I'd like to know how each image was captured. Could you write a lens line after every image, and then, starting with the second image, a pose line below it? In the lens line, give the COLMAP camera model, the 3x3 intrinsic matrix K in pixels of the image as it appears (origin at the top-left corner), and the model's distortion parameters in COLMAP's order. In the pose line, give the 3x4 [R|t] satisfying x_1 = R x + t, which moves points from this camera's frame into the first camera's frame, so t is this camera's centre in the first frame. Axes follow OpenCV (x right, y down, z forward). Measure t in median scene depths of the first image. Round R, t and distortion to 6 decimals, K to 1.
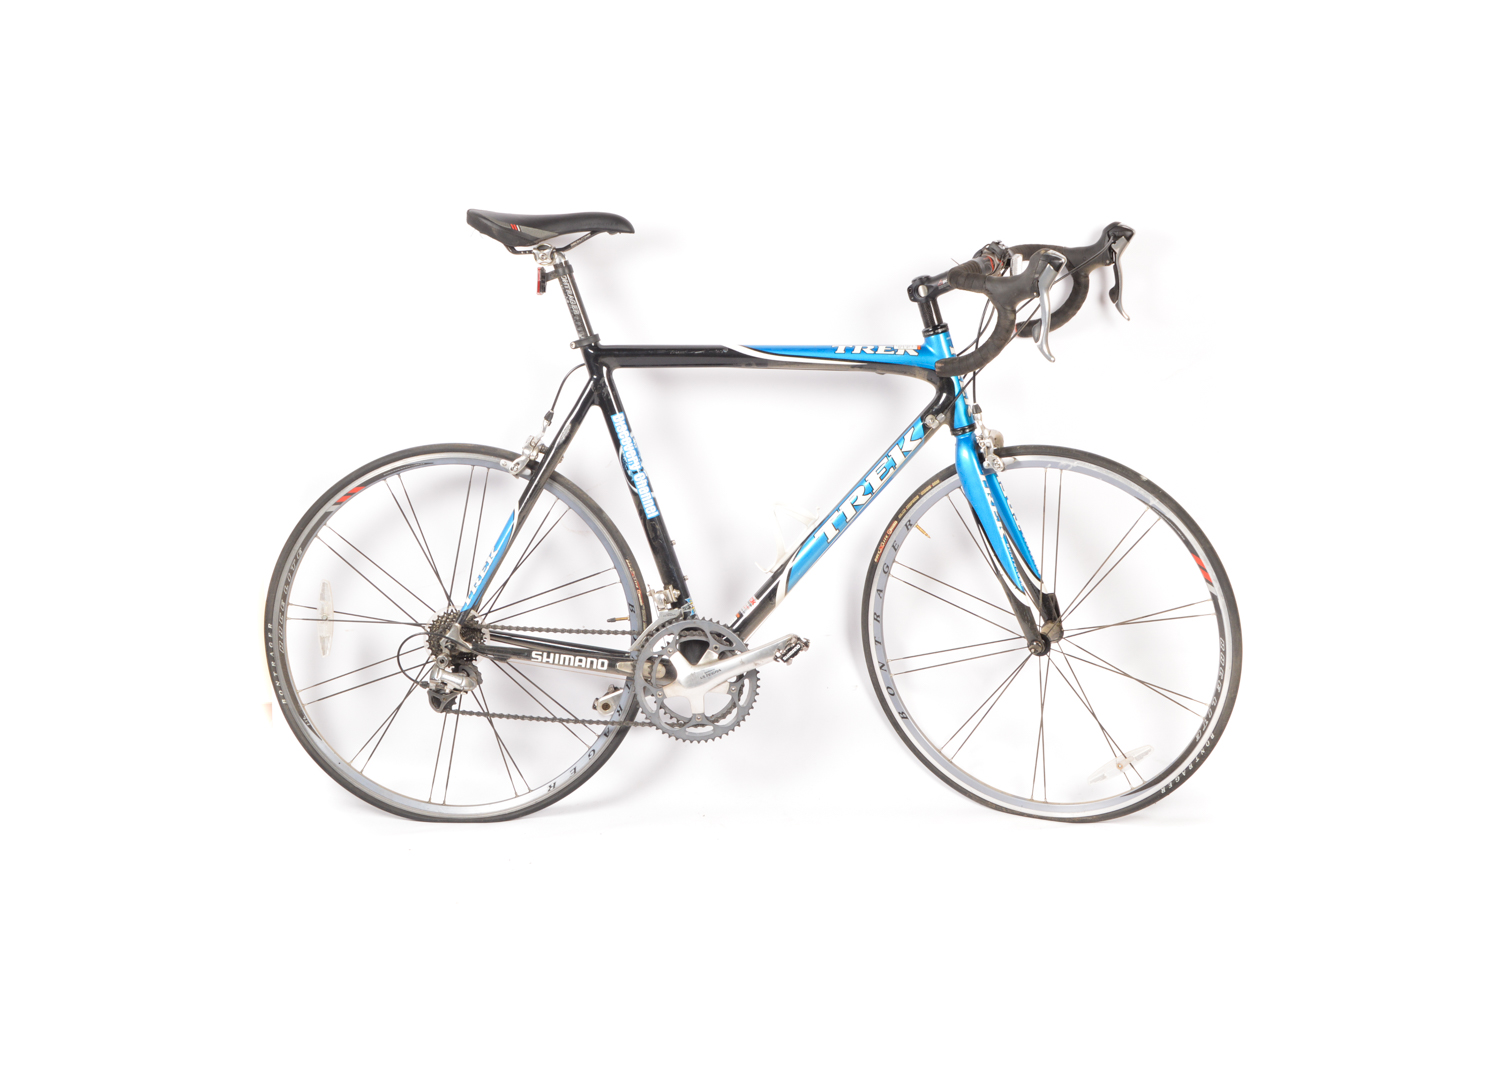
lens RADIAL K [[2396.0, 0, 742.3], [0, 2396.0, 525.1], [0, 0, 1]] dist [0.031860, 0.000000]
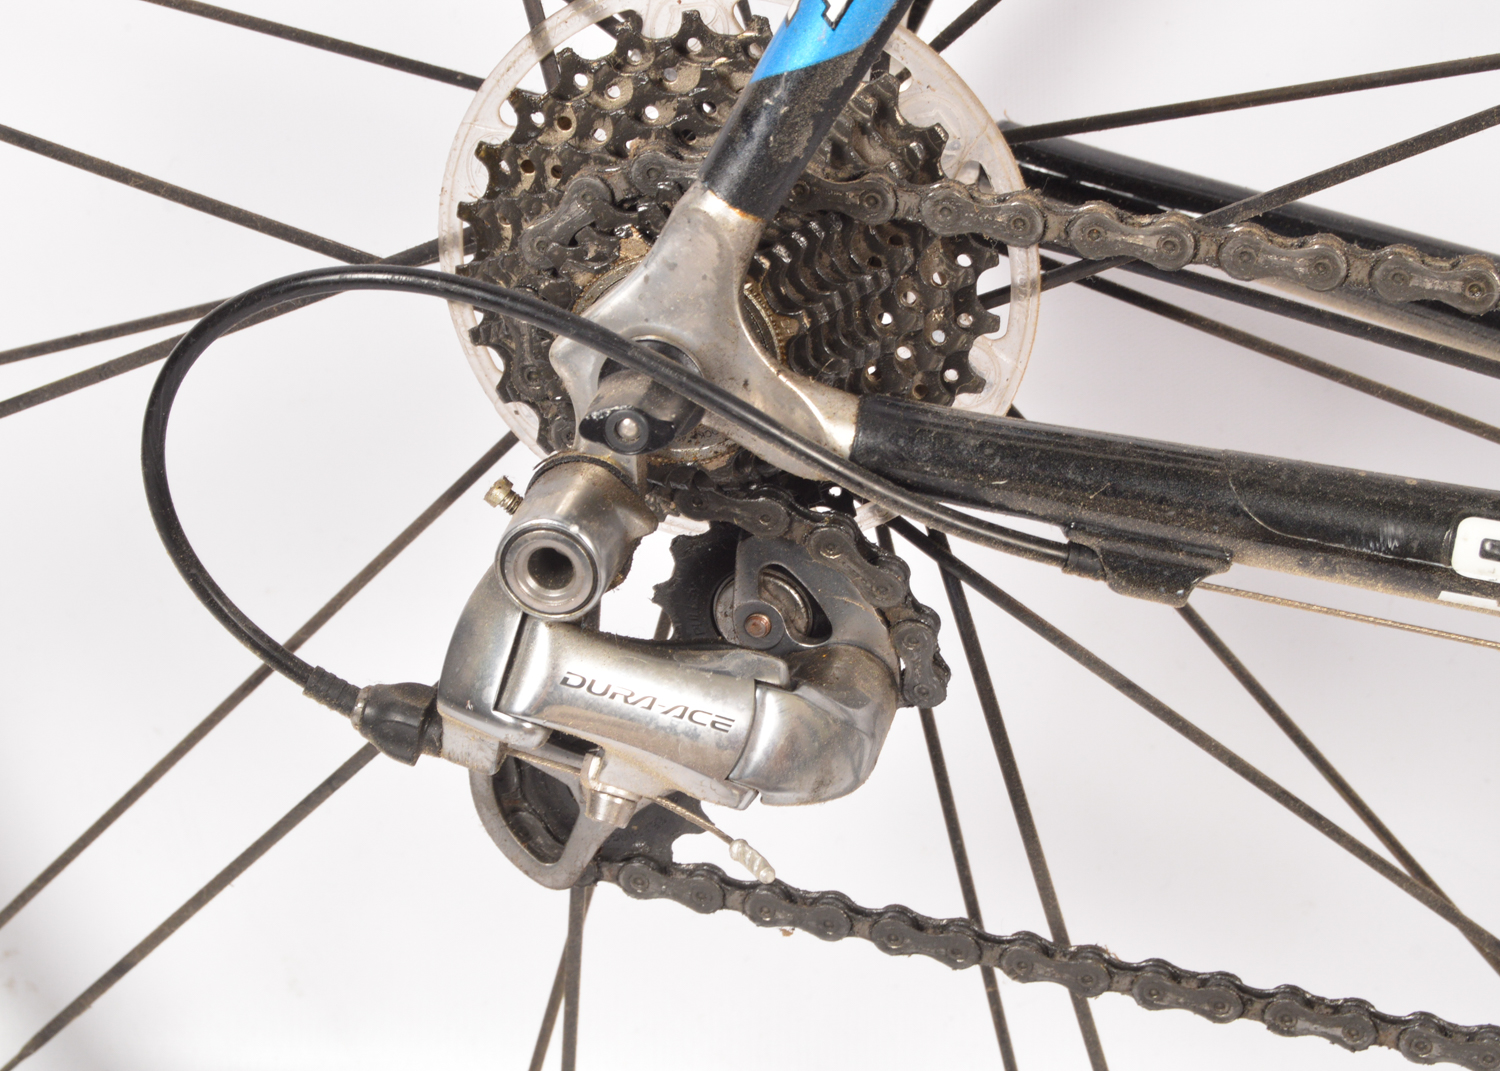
lens RADIAL K [[3373.1, 0, 745.9], [0, 3373.1, 534.5], [0, 0, 1]] dist [-0.017408, 0.000000]
pose [[0.980573, 0.099436, -0.169086, -0.092740], [-0.037280, 0.940751, 0.337041, 0.007529], [0.192582, -0.324190, 0.926182, 0.864412]]
